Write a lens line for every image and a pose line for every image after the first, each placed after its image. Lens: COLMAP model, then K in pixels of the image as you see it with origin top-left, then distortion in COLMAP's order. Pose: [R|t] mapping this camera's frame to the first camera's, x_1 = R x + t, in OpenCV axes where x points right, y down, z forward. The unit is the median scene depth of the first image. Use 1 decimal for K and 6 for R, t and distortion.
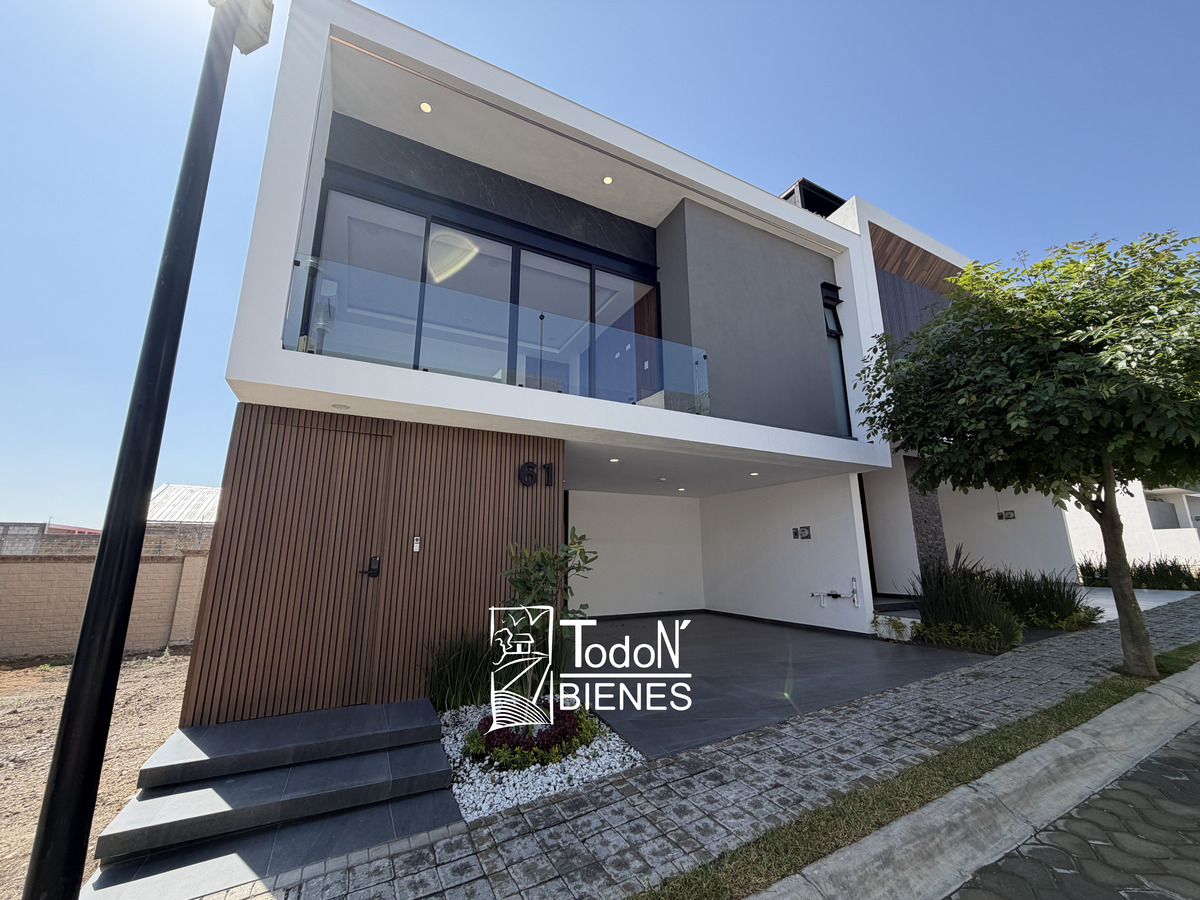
lens RADIAL K [[477.2, 0, 603.9], [0, 477.2, 450.1], [0, 0, 1]] dist [0.000219, 0.000314]
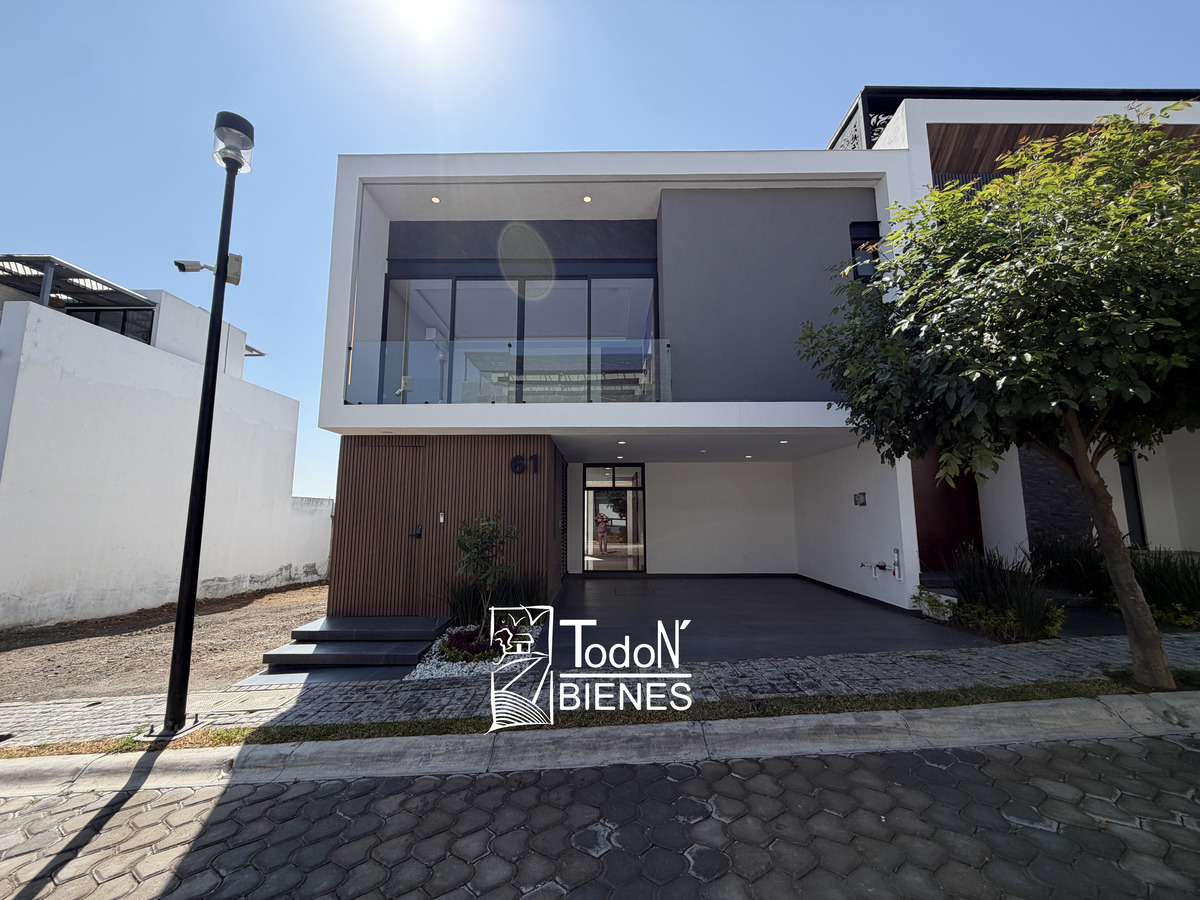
lens RADIAL K [[477.2, 0, 602.0], [0, 477.2, 449.1], [0, 0, 1]] dist [0.000219, 0.000314]
pose [[0.885840, -0.058990, -0.460226, 0.659286], [0.099323, 0.993002, 0.063896, -0.054145], [0.453236, -0.102313, 0.885499, -0.068658]]
